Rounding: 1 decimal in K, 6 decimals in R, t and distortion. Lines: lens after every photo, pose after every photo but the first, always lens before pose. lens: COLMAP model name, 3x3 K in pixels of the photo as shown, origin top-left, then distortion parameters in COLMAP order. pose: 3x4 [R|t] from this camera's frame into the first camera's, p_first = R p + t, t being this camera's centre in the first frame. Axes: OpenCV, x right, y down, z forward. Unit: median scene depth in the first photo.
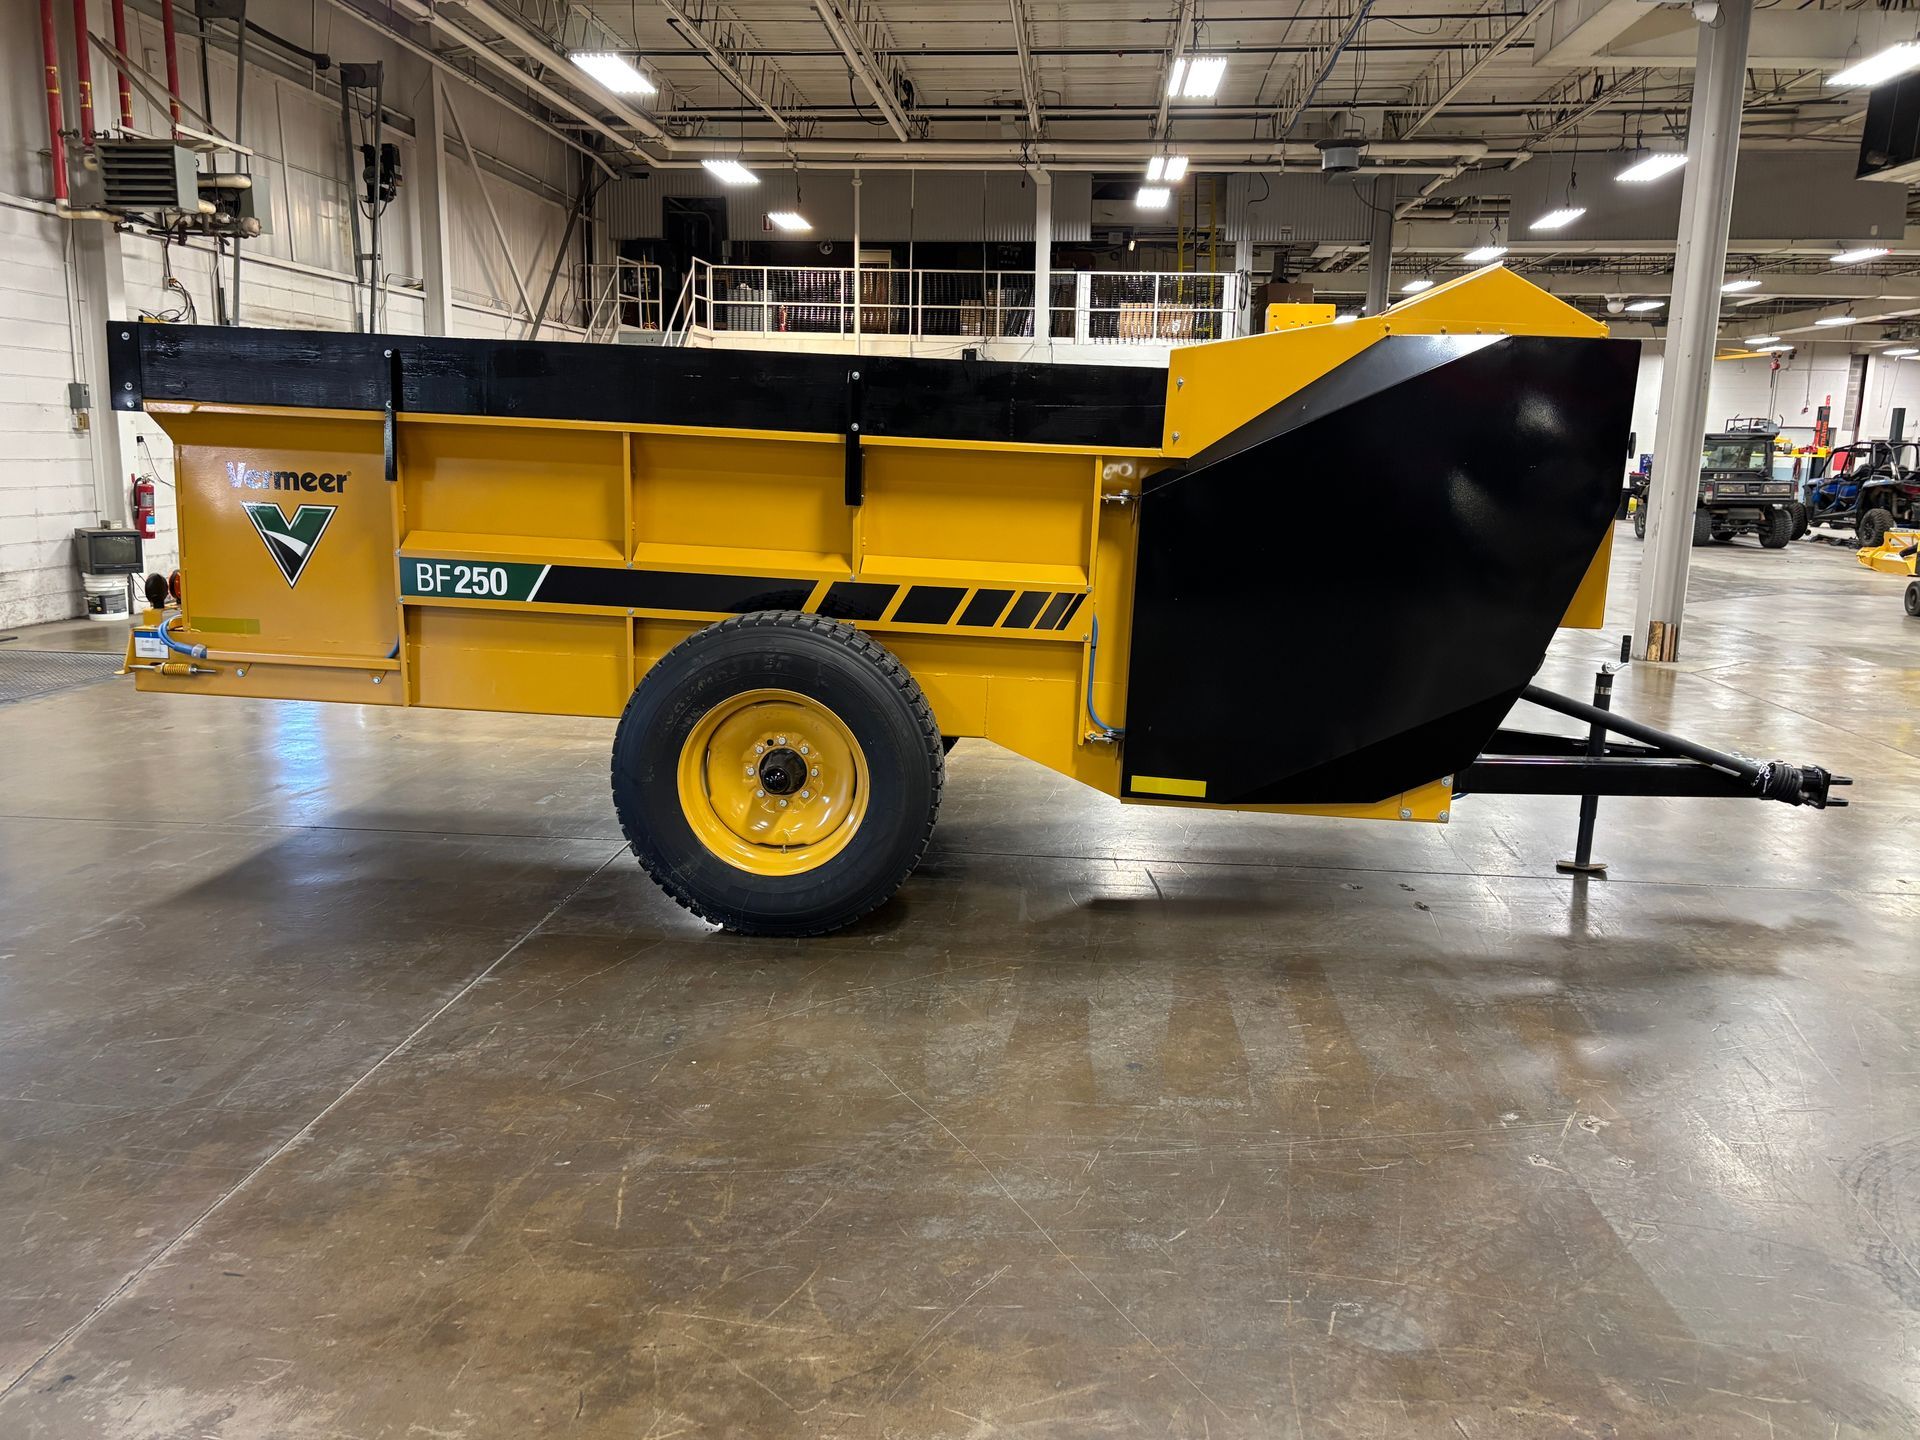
lens RADIAL K [[1452.9, 0, 960.2], [0, 1452.9, 706.3], [0, 0, 1]] dist [0.059371, -0.062489]
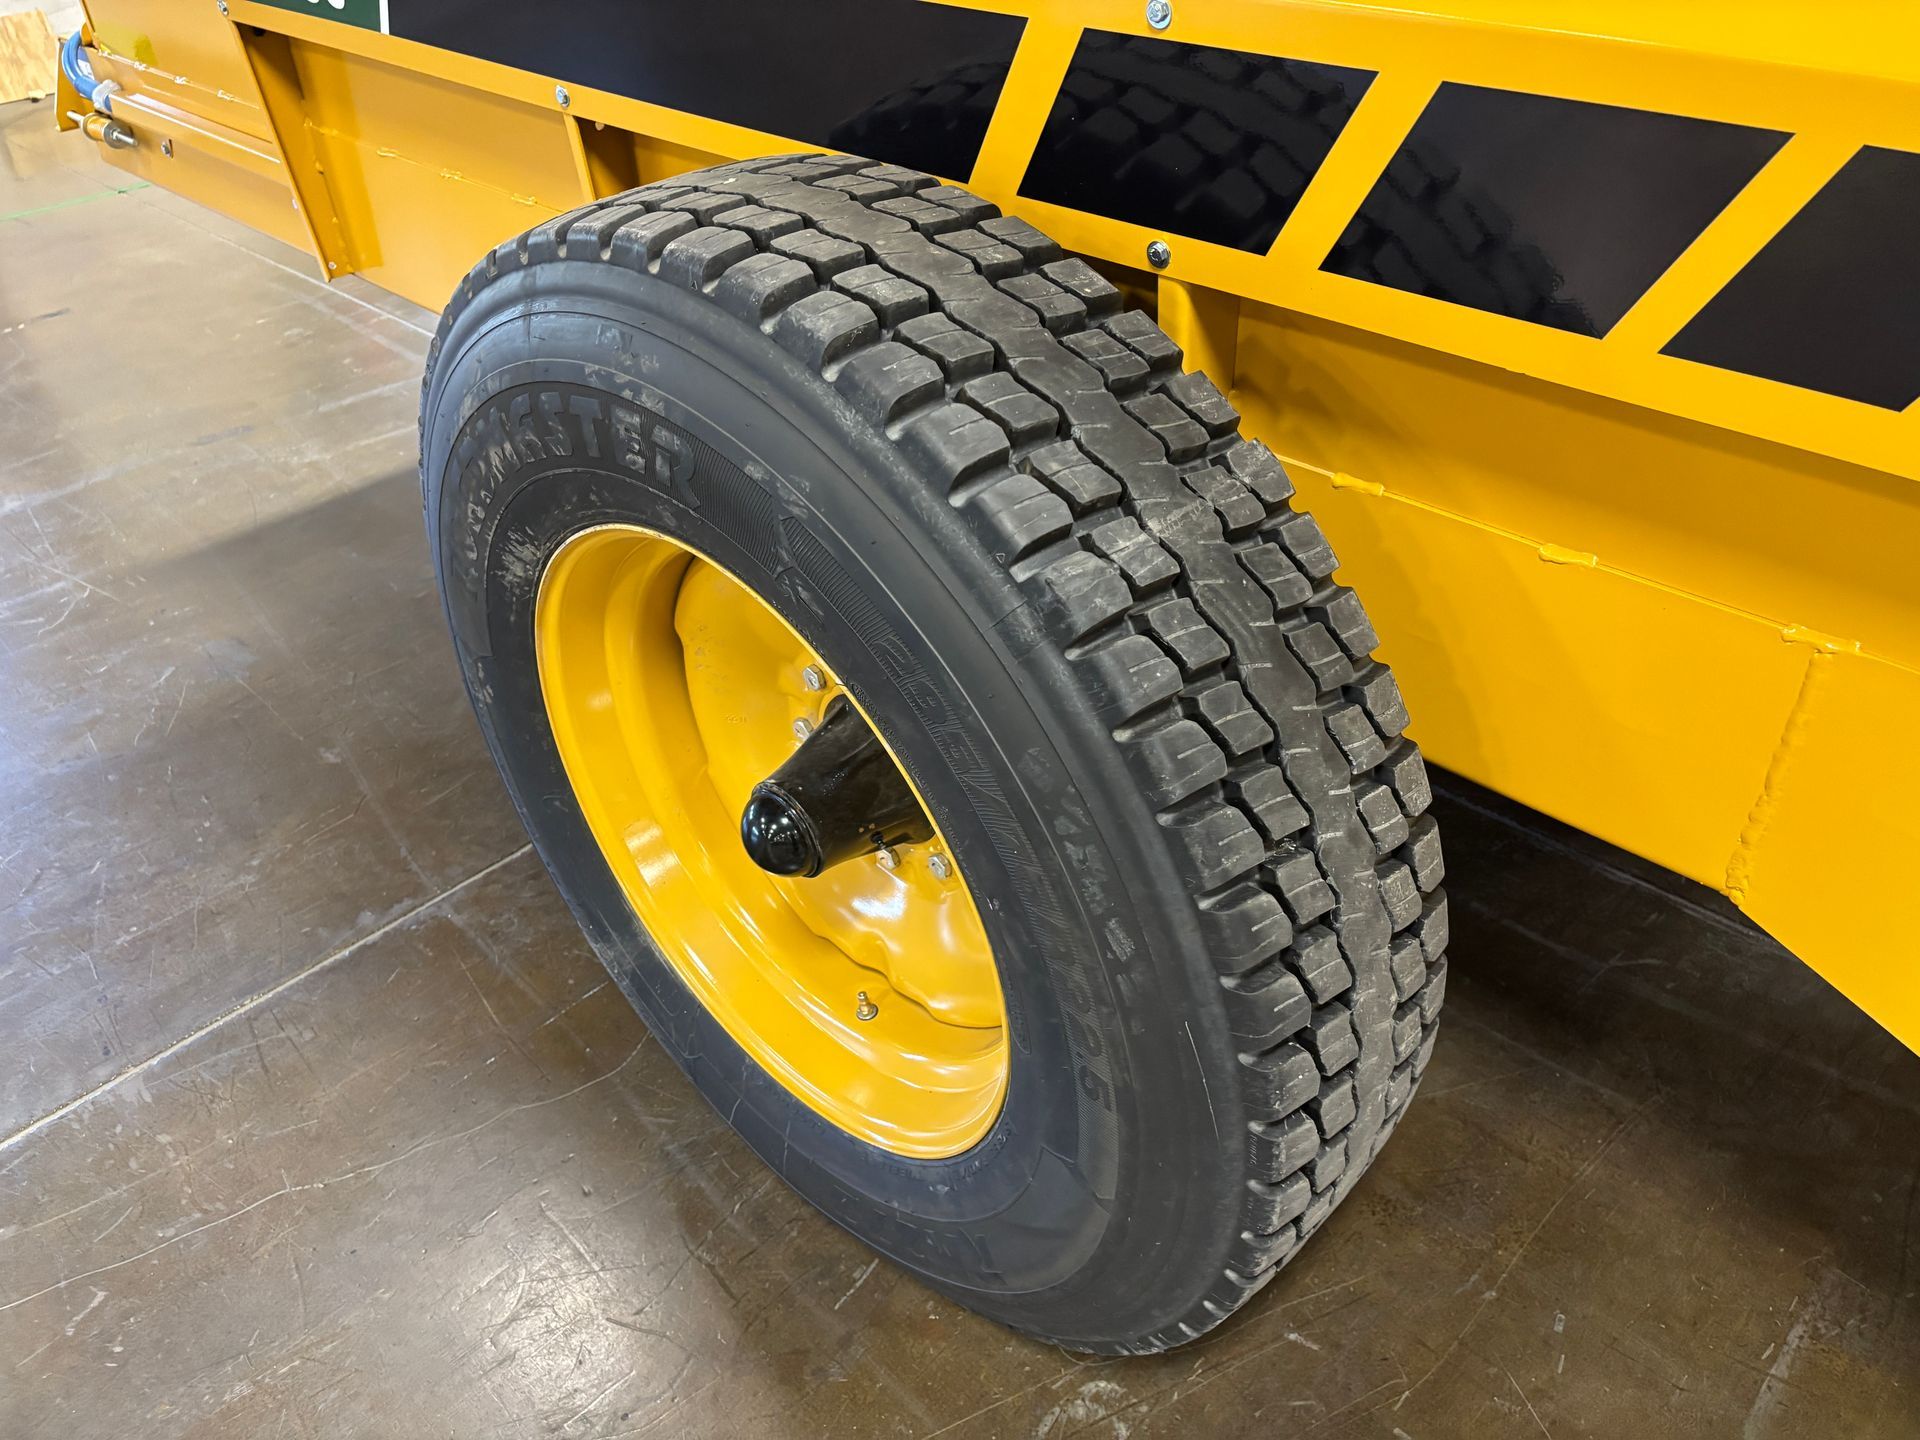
lens RADIAL K [[1407.8, 0, 1004.5], [0, 1407.8, 710.8], [0, 0, 1]] dist [0.043009, -0.034944]
pose [[0.780792, 0.321377, -0.535799, 0.038559], [-0.062269, 0.893322, 0.445082, -0.086402], [0.621680, -0.314153, 0.717510, 0.795750]]
